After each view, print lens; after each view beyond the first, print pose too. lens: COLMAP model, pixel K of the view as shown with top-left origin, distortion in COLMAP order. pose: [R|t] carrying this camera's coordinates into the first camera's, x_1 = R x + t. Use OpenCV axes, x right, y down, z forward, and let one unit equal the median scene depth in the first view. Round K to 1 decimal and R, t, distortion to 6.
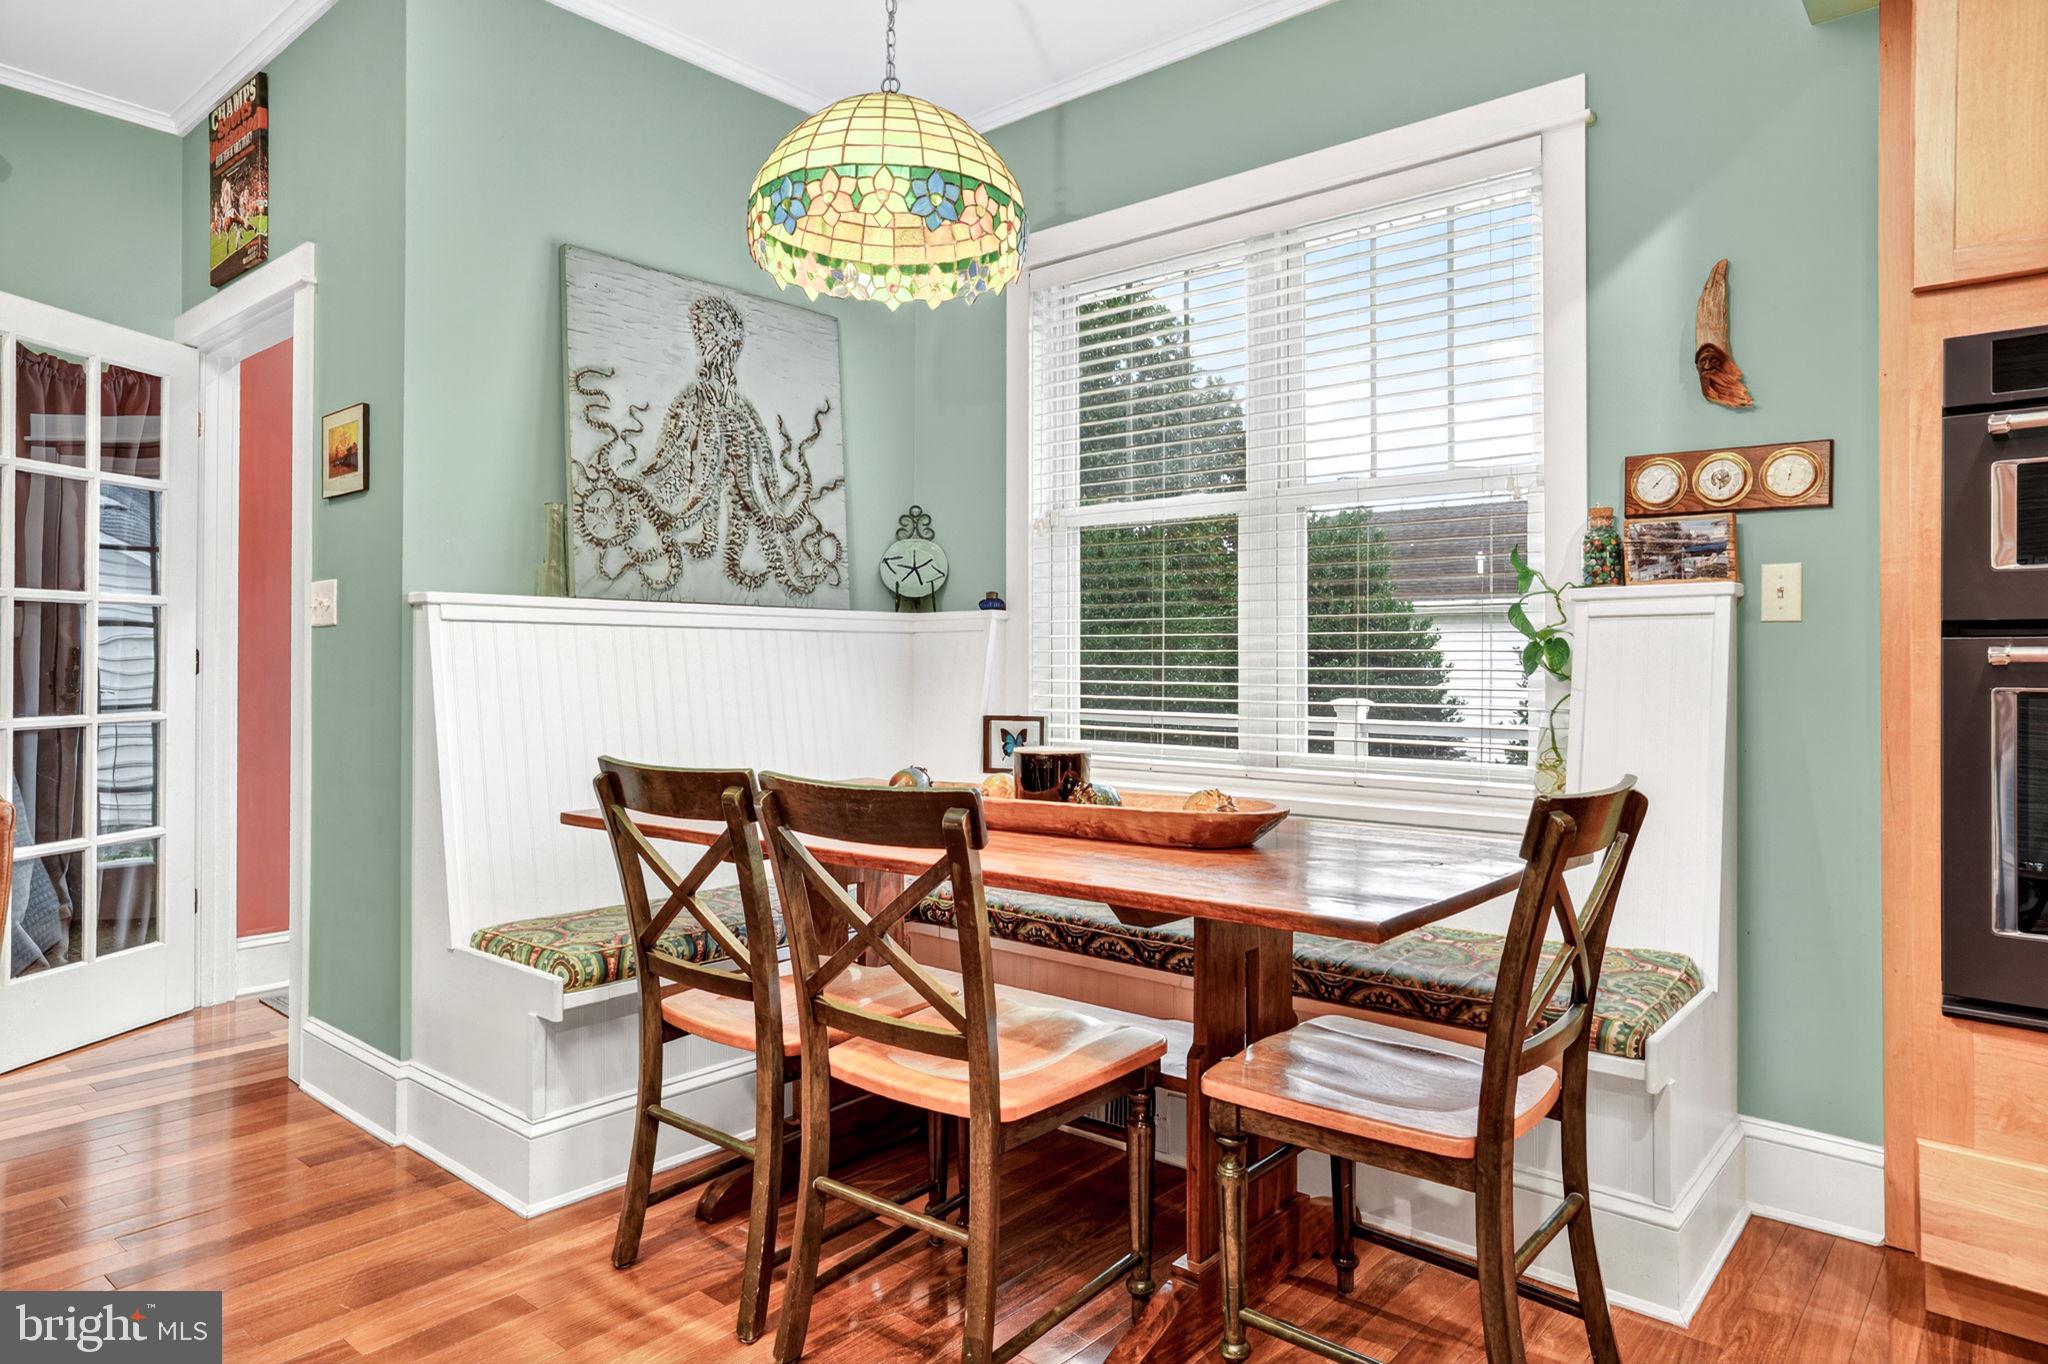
lens RADIAL K [[1220.4, 0, 1057.5], [0, 1220.4, 654.5], [0, 0, 1]] dist [-0.001914, 0.001951]
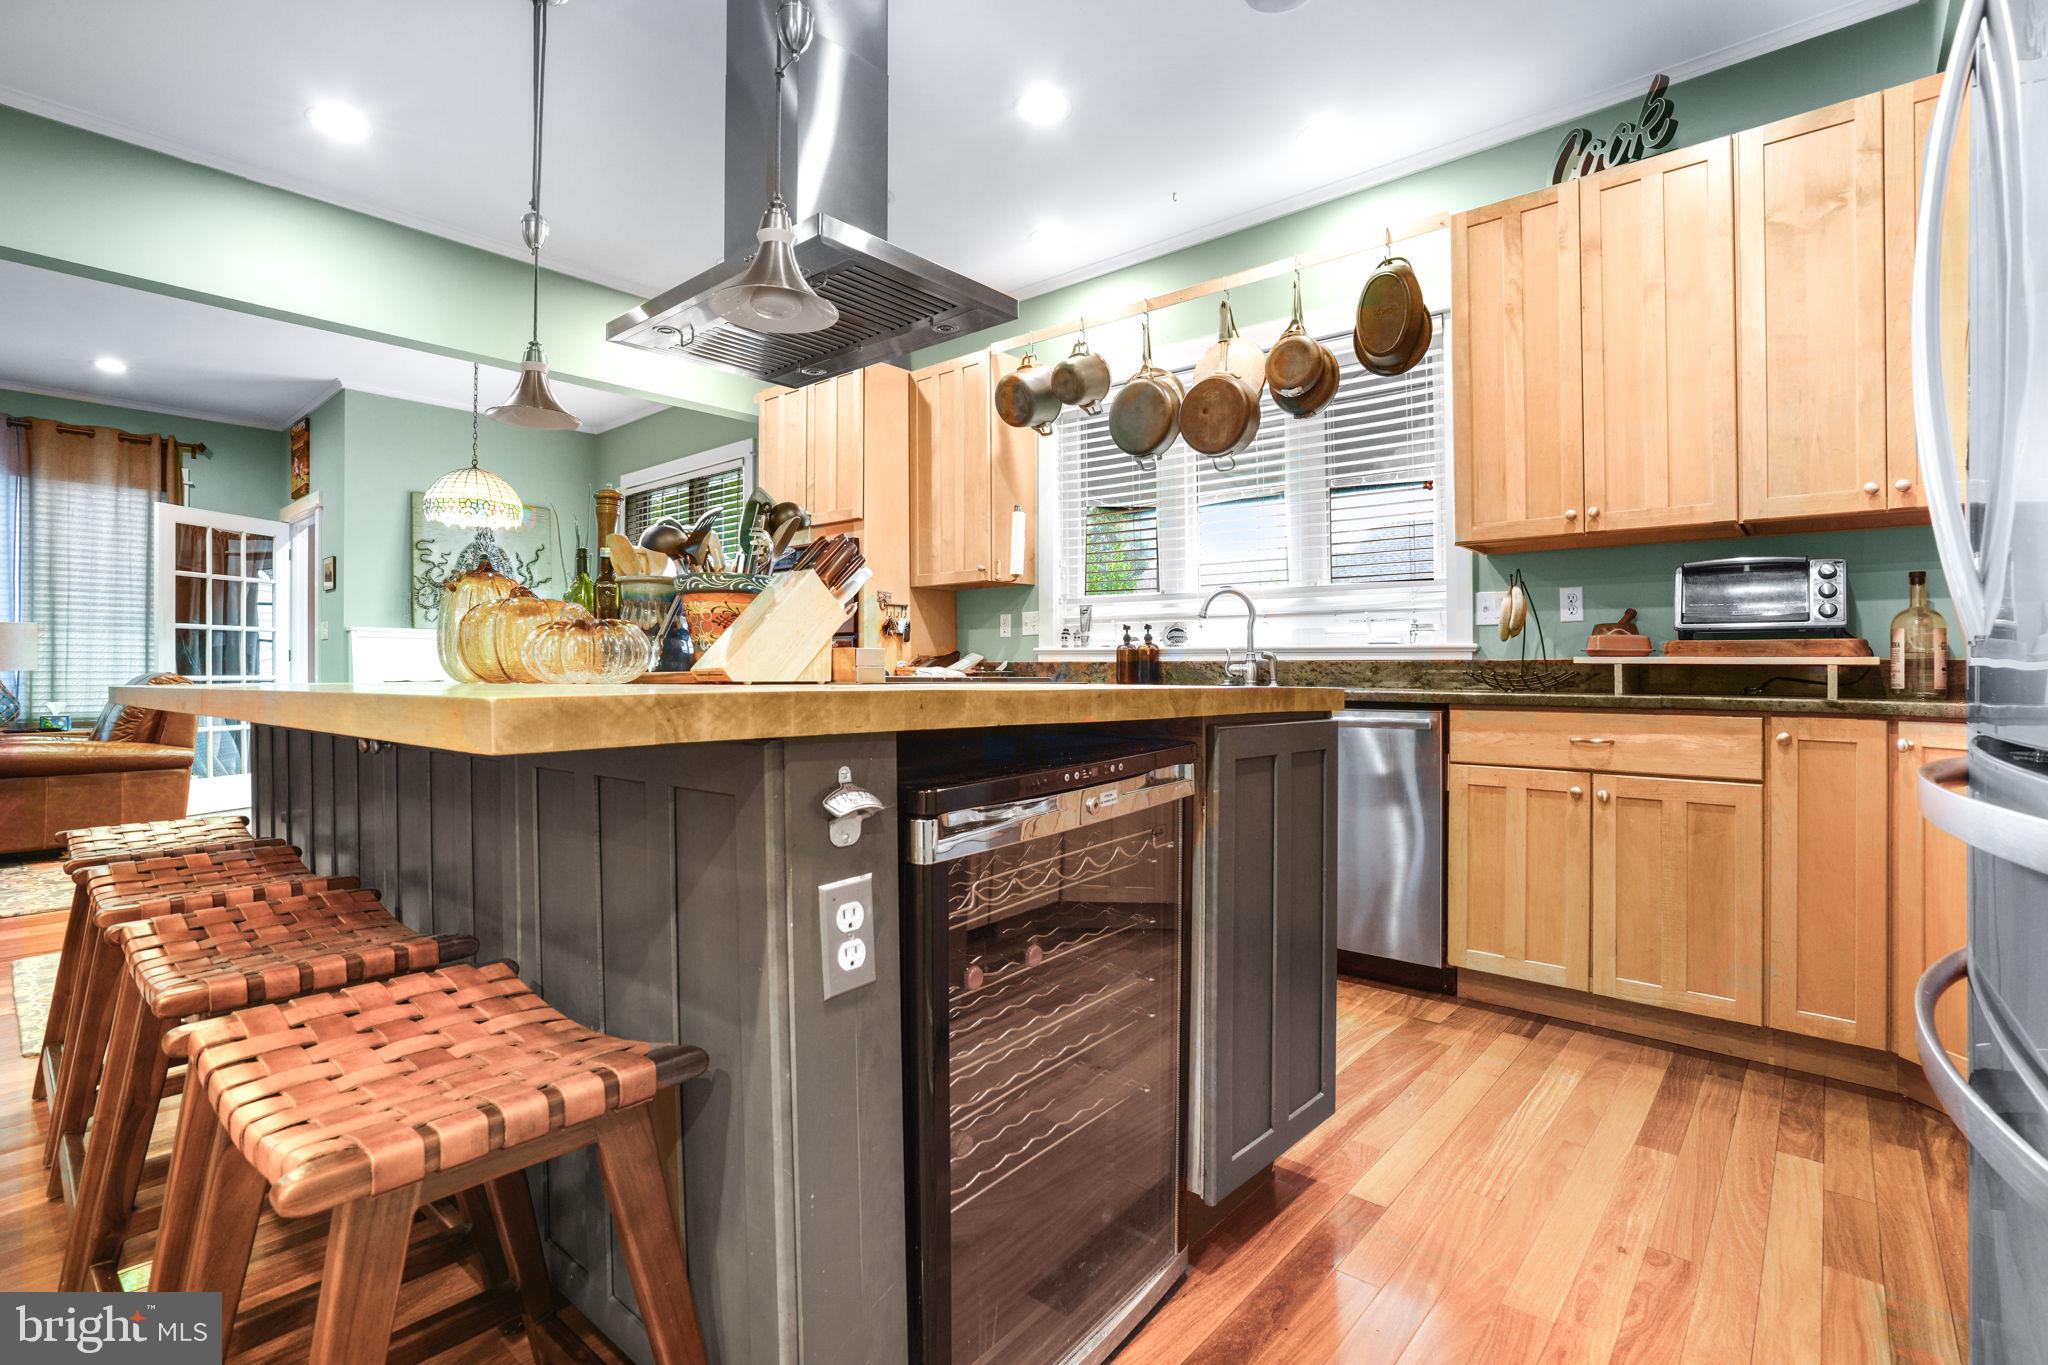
lens RADIAL K [[946.7, 0, 1022.3], [0, 946.7, 674.9], [0, 0, 1]] dist [-0.015649, 0.003941]
pose [[0.999775, 0.001321, -0.021182, 0.911225], [-0.001160, 0.999970, 0.007614, 0.035832], [0.021191, -0.007588, 0.999747, -0.955482]]
